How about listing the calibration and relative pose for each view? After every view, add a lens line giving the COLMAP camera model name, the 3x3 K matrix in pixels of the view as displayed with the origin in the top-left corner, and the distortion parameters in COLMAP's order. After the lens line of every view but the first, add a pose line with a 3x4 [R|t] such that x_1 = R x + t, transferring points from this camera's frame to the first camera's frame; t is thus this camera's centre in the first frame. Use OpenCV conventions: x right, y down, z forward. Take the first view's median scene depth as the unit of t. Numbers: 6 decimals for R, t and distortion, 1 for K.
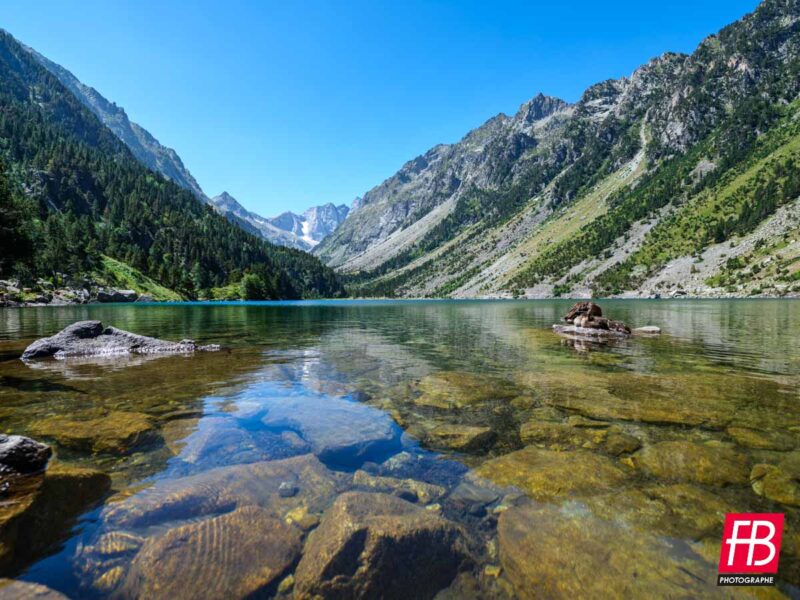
lens RADIAL K [[444.4, 0, 396.7], [0, 444.4, 299.9], [0, 0, 1]] dist [0.001223, -0.003505]
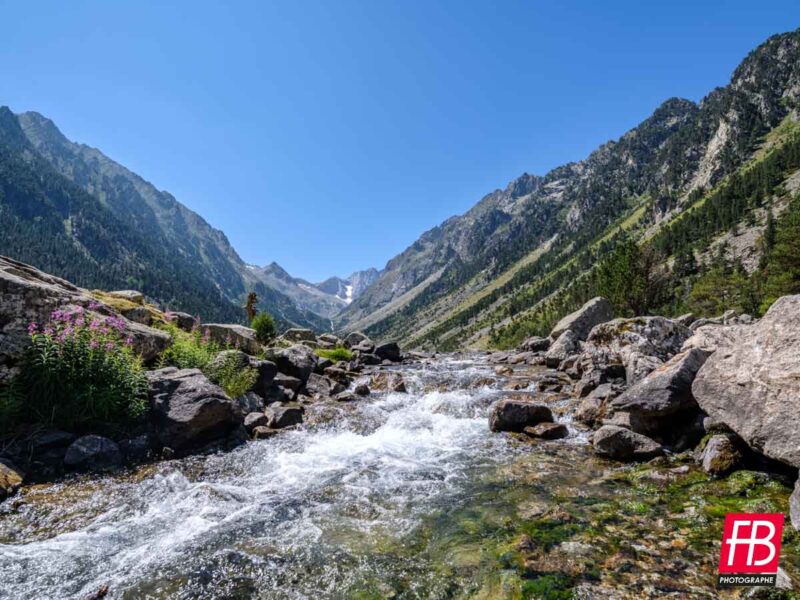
lens RADIAL K [[444.4, 0, 407.1], [0, 444.4, 297.3], [0, 0, 1]] dist [0.001223, -0.003505]
pose [[0.992326, -0.018838, -0.122208, 0.209872], [0.002067, 0.990715, -0.135939, -0.000785], [0.123634, 0.134644, 0.983151, -0.133178]]
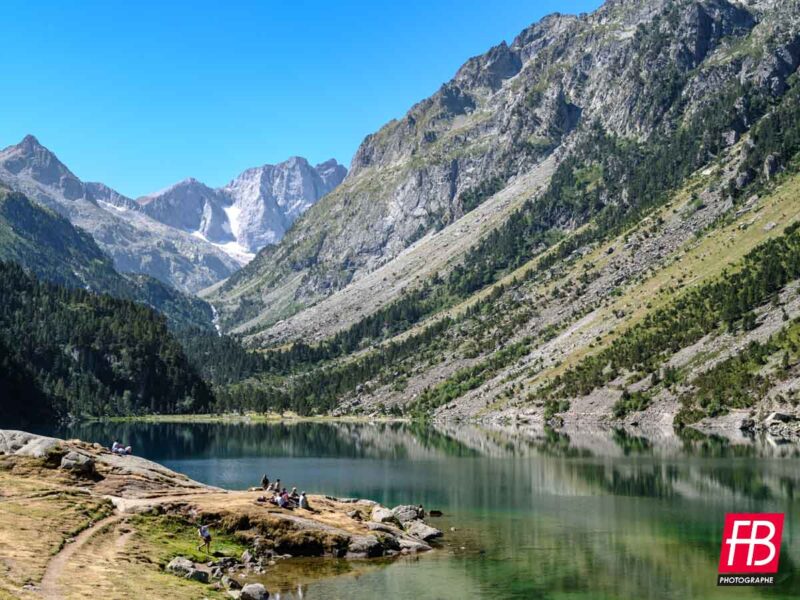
lens RADIAL K [[1216.9, 0, 382.0], [0, 1216.9, 298.1], [0, 0, 1]] dist [-0.029345, 0.000000]
pose [[0.994678, 0.000142, -0.103029, 0.107407], [-0.009342, 0.996005, -0.088811, -0.007479], [0.102605, 0.089301, 0.990706, -0.101048]]
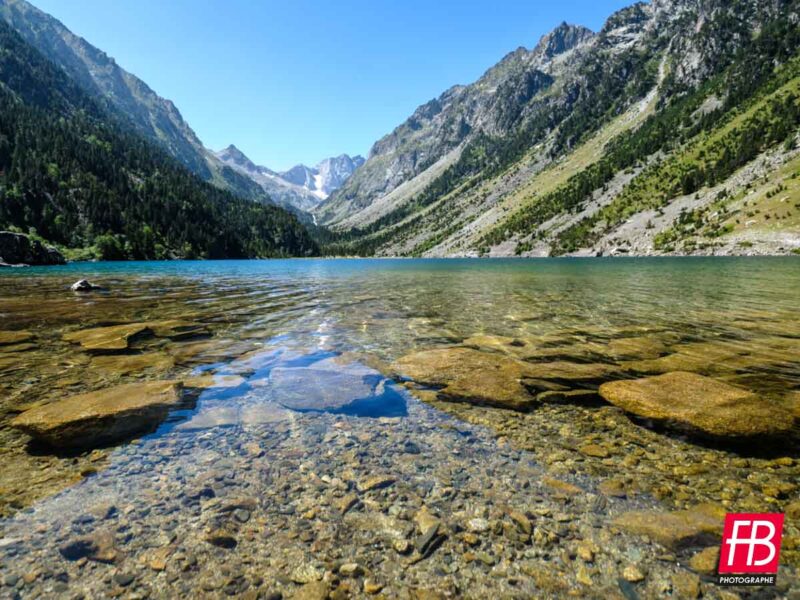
lens RADIAL K [[474.3, 0, 384.5], [0, 474.3, 296.8], [0, 0, 1]] dist [0.007871, -0.005867]
pose [[0.996159, 0.004154, -0.087462, 0.072376], [0.002923, 0.996739, 0.080641, -0.000369], [0.087511, -0.080586, 0.992899, -0.010711]]
